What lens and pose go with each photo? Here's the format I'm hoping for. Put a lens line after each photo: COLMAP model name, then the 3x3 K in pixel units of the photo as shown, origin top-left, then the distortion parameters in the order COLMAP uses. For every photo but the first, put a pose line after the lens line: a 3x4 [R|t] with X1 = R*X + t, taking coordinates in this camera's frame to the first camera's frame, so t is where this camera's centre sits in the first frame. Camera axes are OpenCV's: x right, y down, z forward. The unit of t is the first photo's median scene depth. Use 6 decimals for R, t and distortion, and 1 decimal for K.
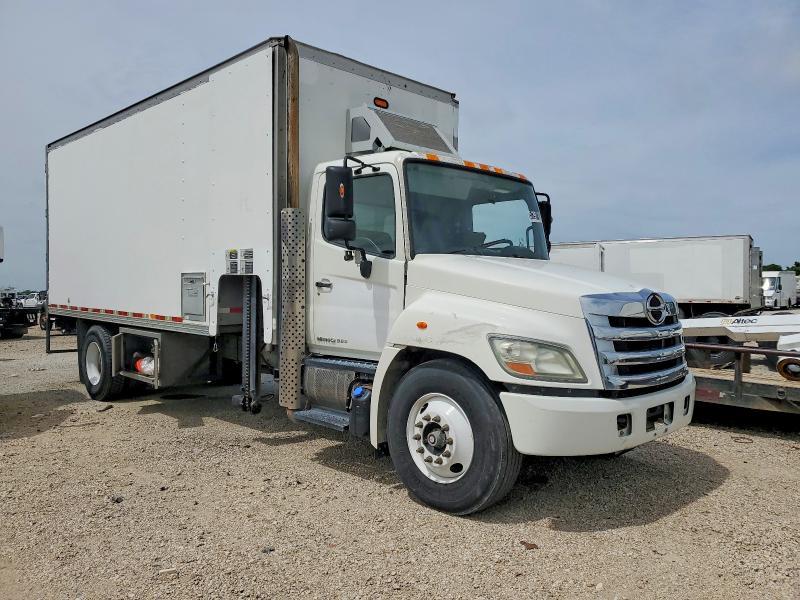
lens RADIAL K [[630.7, 0, 400.0], [0, 630.7, 300.0], [0, 0, 1]] dist [-0.000635, -0.002891]
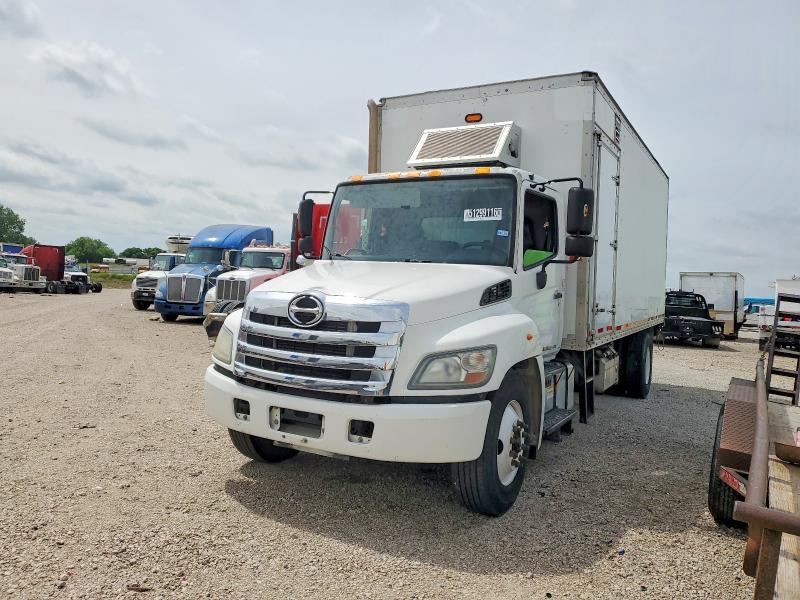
lens RADIAL K [[630.7, 0, 400.0], [0, 630.7, 300.0], [0, 0, 1]] dist [-0.000635, -0.002891]
pose [[0.266628, 0.027510, -0.963407, 1.442139], [-0.061491, 0.998042, 0.011481, -0.021967], [0.961836, 0.056179, 0.267798, 0.930736]]
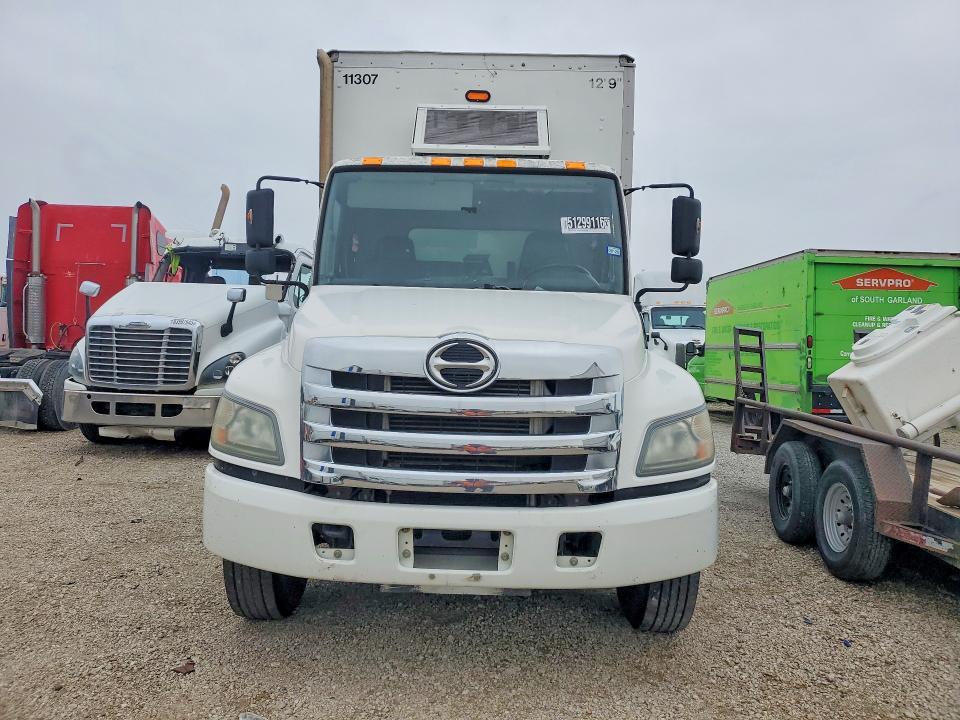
lens RADIAL K [[744.3, 0, 485.3], [0, 744.3, 347.2], [0, 0, 1]] dist [-0.006124, -0.001791]
pose [[0.698172, 0.023752, -0.715536, 0.965967], [-0.036411, 0.999334, -0.002355, -0.001133], [0.715004, 0.027698, 0.698572, 0.563194]]
